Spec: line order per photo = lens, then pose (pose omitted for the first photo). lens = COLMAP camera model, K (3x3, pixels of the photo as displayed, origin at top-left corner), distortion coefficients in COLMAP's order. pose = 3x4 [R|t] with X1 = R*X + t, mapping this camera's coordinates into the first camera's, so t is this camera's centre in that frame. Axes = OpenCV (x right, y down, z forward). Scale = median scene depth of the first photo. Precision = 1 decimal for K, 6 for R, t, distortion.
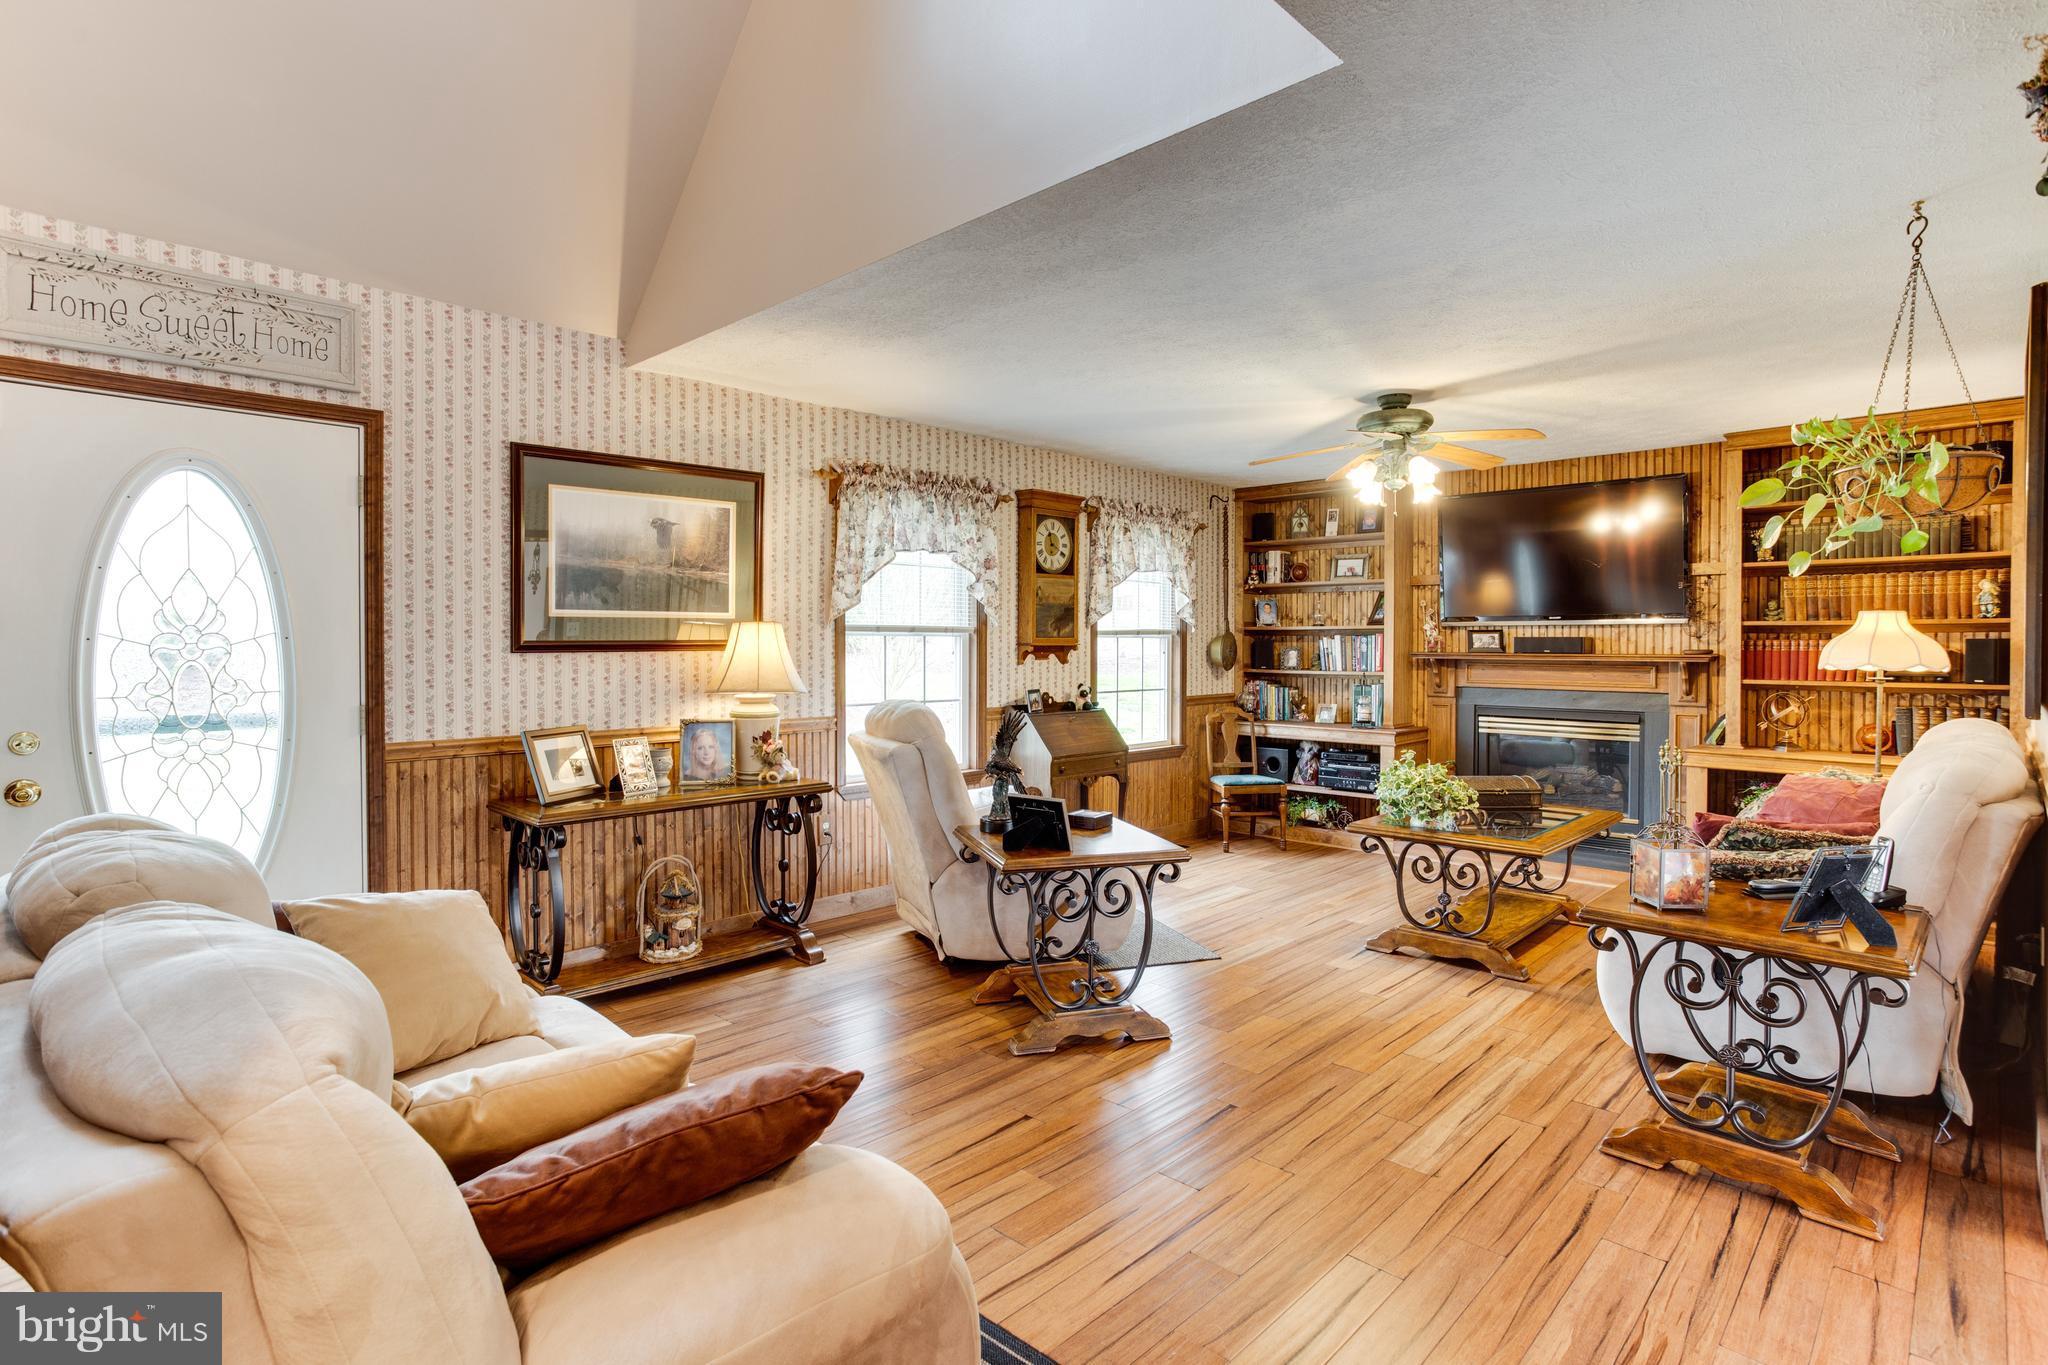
lens RADIAL K [[981.9, 0, 1020.4], [0, 981.9, 645.2], [0, 0, 1]] dist [-0.001961, -0.000171]
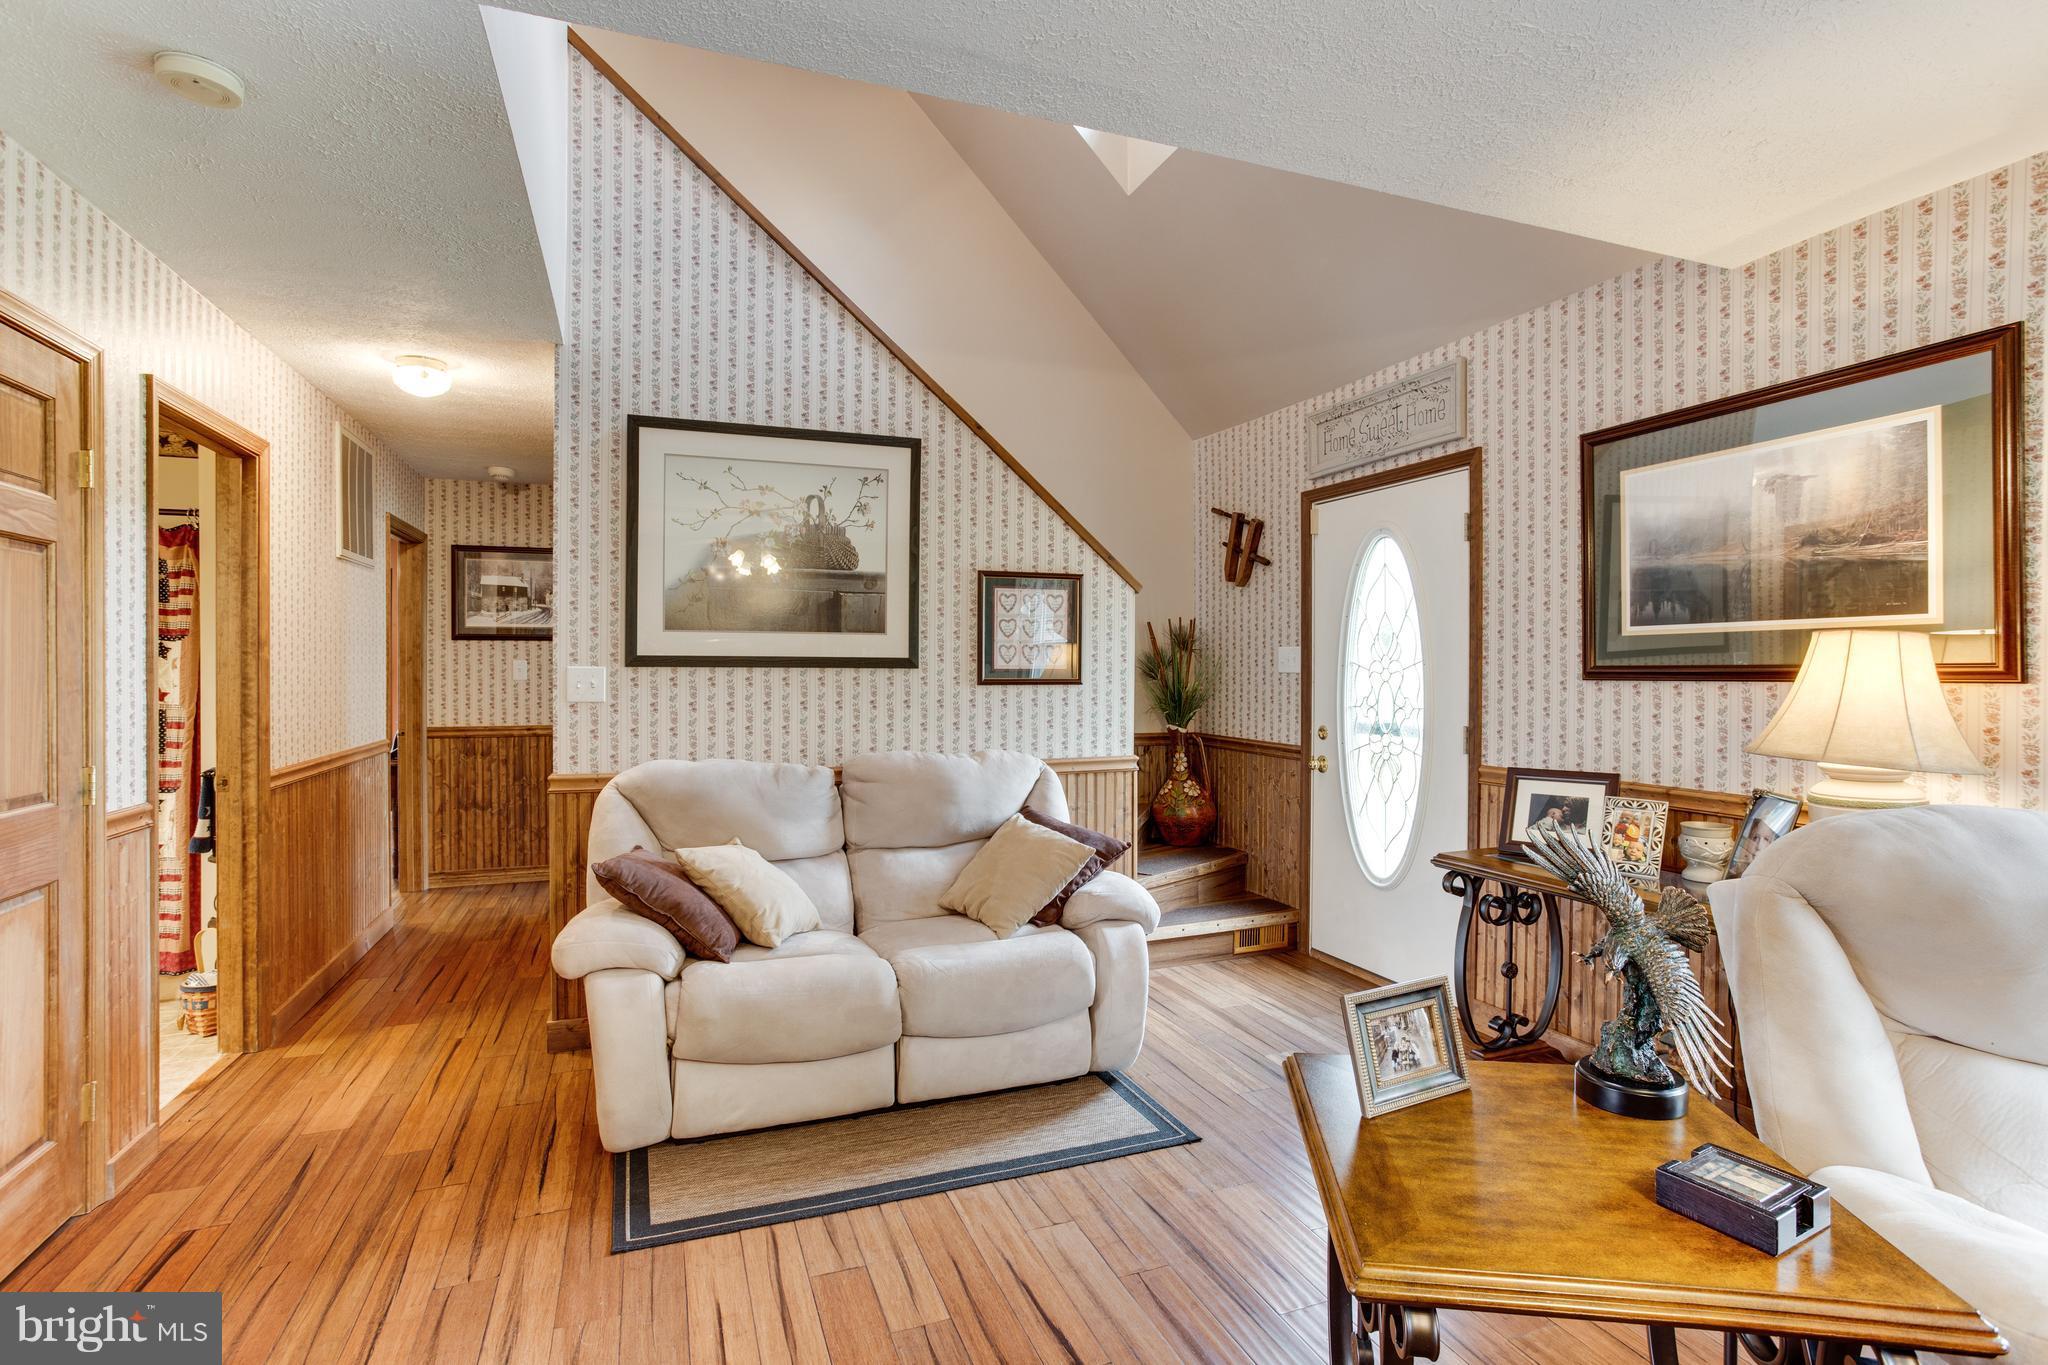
lens RADIAL K [[981.9, 0, 1021.9], [0, 981.9, 676.4], [0, 0, 1]] dist [-0.001961, -0.000171]
pose [[-0.392297, 0.007949, -0.919804, 0.457973], [-0.002566, 0.999949, 0.009736, -0.002518], [0.919835, 0.006179, -0.392257, 0.872831]]
